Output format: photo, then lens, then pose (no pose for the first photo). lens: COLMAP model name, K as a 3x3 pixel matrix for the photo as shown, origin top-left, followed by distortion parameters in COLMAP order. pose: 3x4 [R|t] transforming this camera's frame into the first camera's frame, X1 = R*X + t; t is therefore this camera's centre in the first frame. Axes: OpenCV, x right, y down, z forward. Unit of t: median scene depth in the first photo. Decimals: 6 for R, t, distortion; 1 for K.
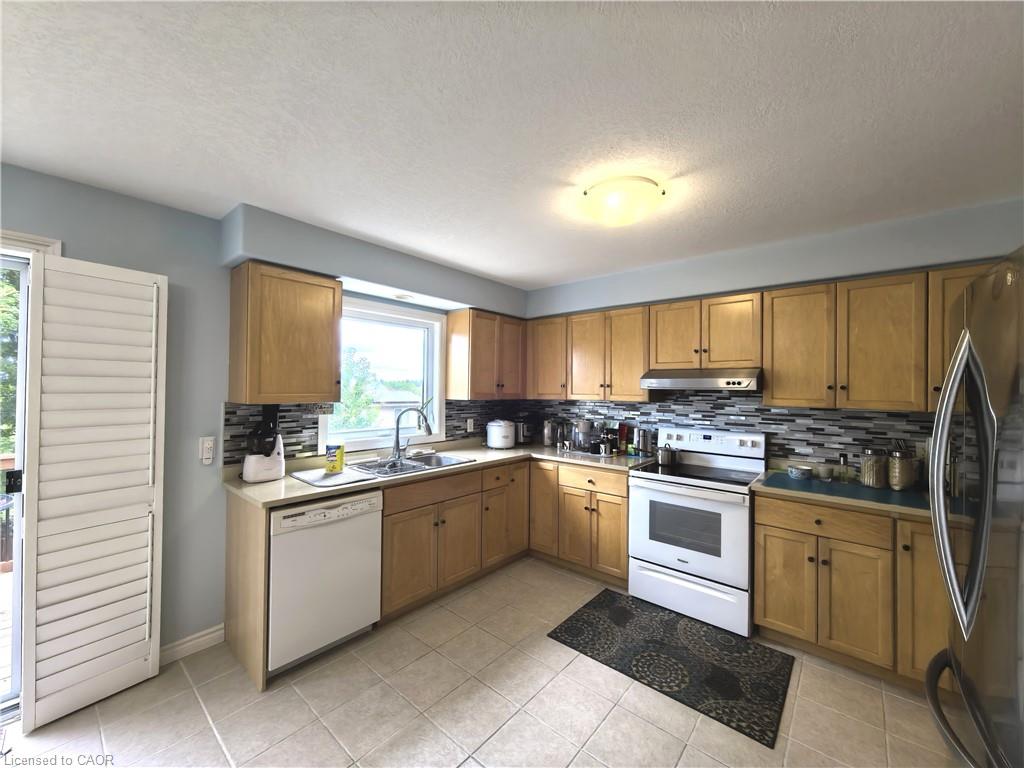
lens RADIAL K [[400.3, 0, 513.7], [0, 400.3, 385.8], [0, 0, 1]] dist [0.002851, -0.000579]
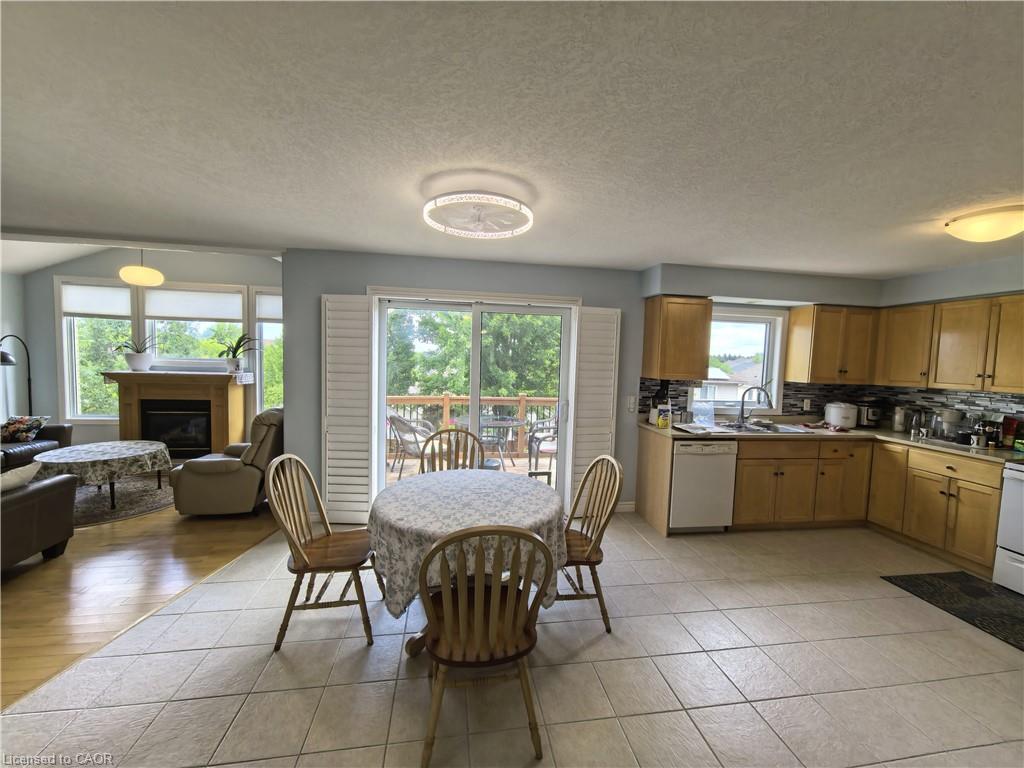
lens RADIAL K [[400.3, 0, 514.3], [0, 400.3, 384.2], [0, 0, 1]] dist [0.002851, -0.000579]
pose [[0.760911, 0.056765, -0.646368, -0.011679], [-0.019057, 0.997691, 0.065184, -0.036874], [0.648576, -0.037282, 0.760236, -0.797991]]
